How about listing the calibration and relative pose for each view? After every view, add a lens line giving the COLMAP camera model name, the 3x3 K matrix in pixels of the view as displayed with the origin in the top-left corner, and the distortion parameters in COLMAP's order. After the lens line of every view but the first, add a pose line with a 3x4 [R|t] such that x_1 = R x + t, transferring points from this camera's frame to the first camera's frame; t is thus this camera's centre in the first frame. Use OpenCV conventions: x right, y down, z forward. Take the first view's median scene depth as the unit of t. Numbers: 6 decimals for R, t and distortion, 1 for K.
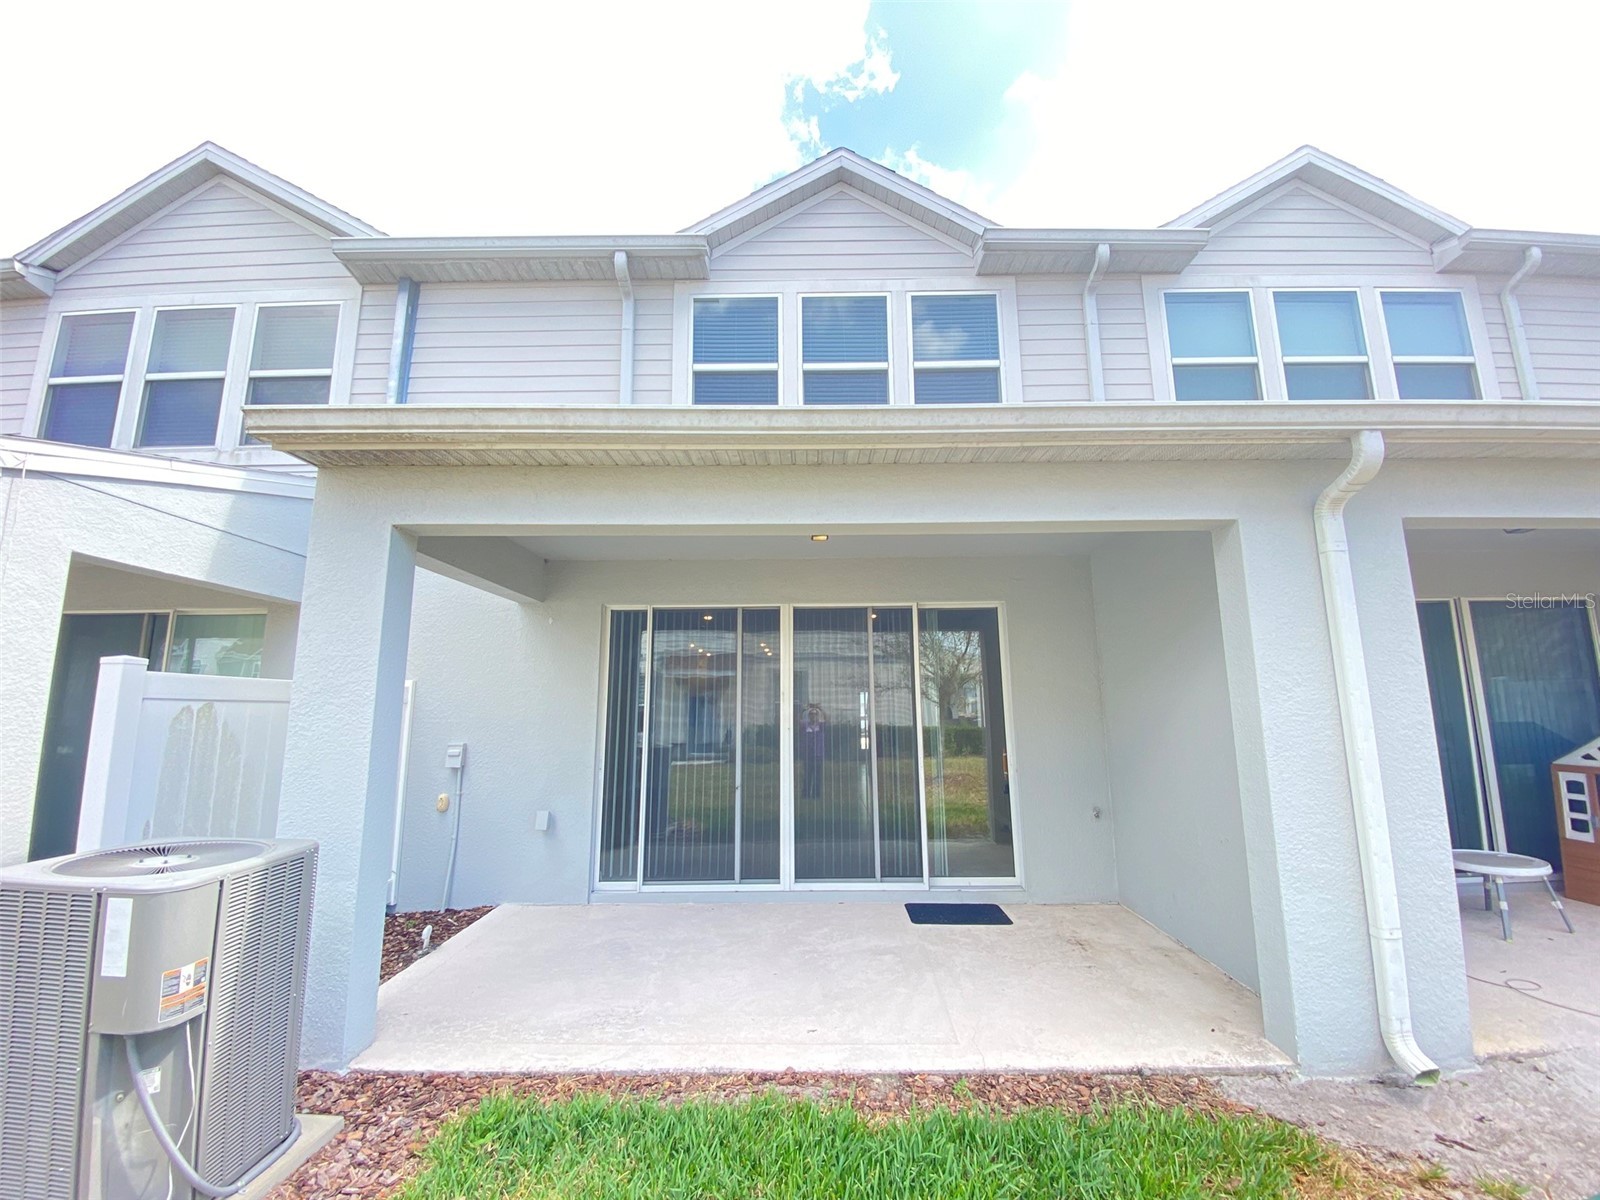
lens RADIAL K [[651.4, 0, 794.3], [0, 651.4, 599.9], [0, 0, 1]] dist [-0.006341, -0.006517]
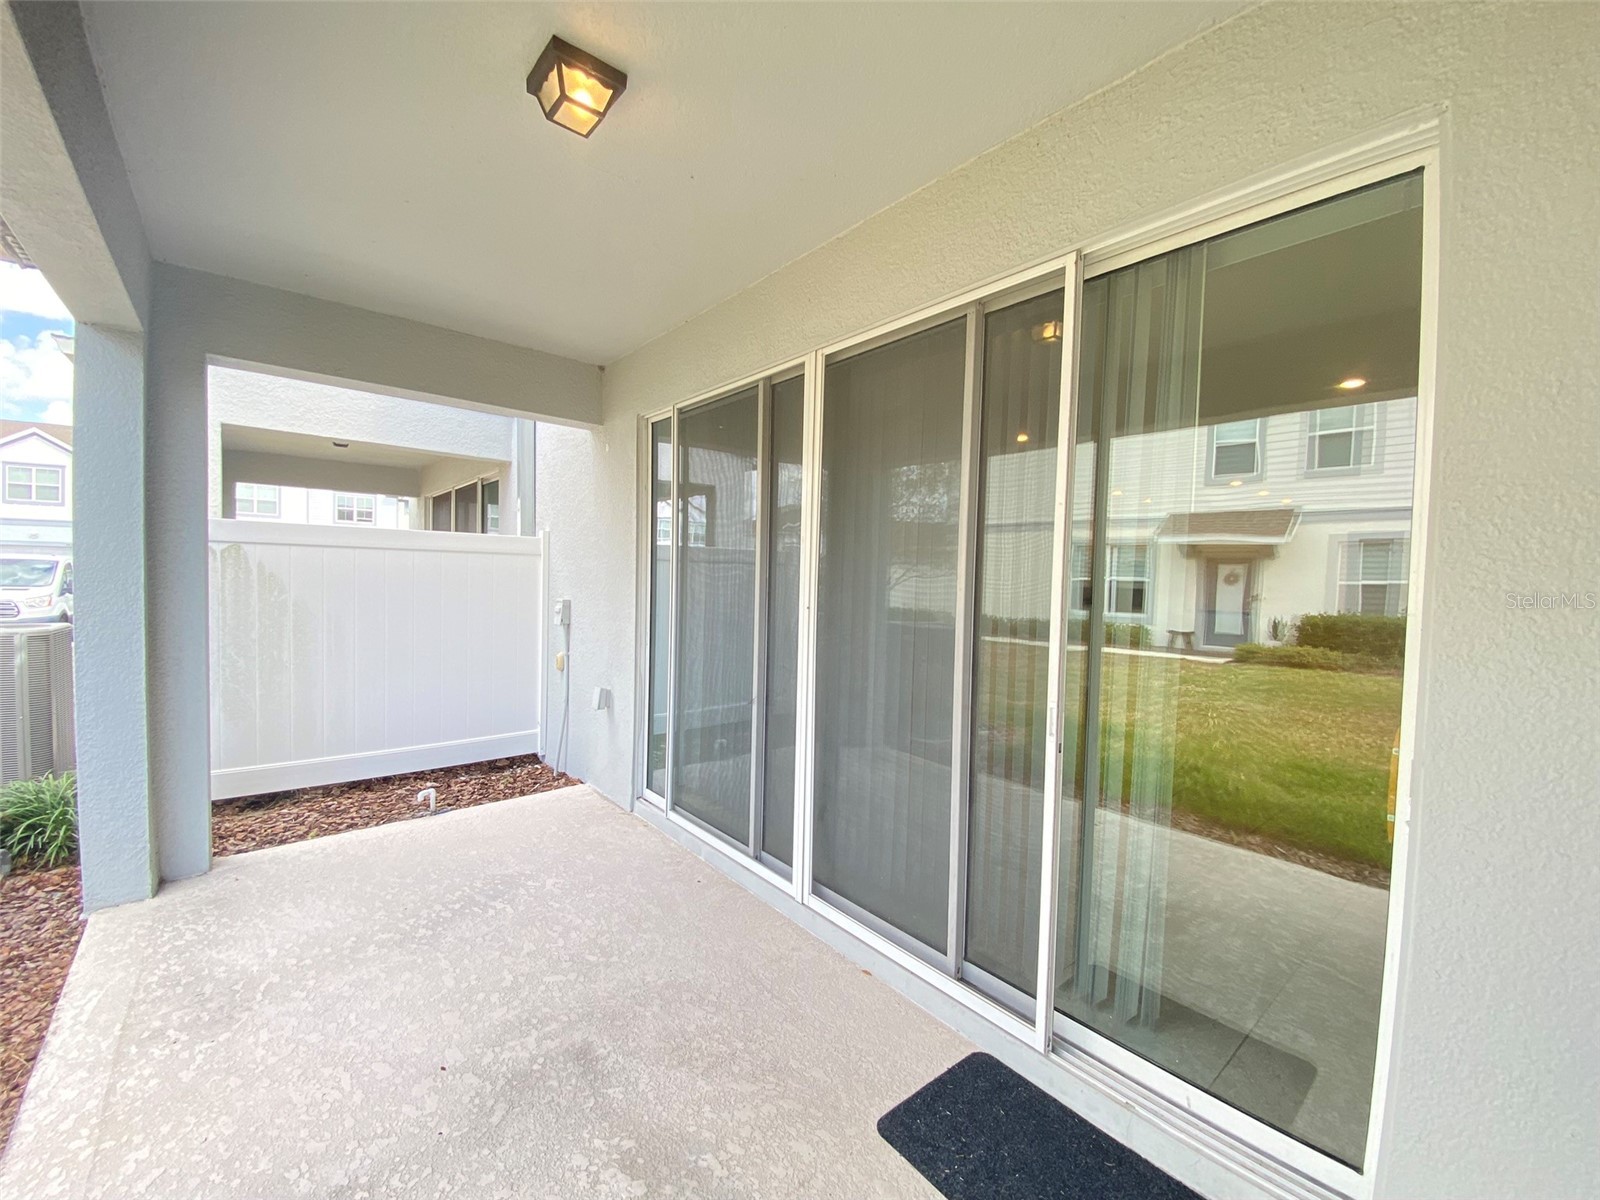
lens RADIAL K [[651.4, 0, 801.0], [0, 651.4, 606.1], [0, 0, 1]] dist [-0.006341, -0.006517]
pose [[0.654246, 0.062499, -0.753695, 0.380302], [0.088759, 0.983347, 0.158590, 0.119928], [0.751056, -0.170654, 0.637803, 0.693950]]
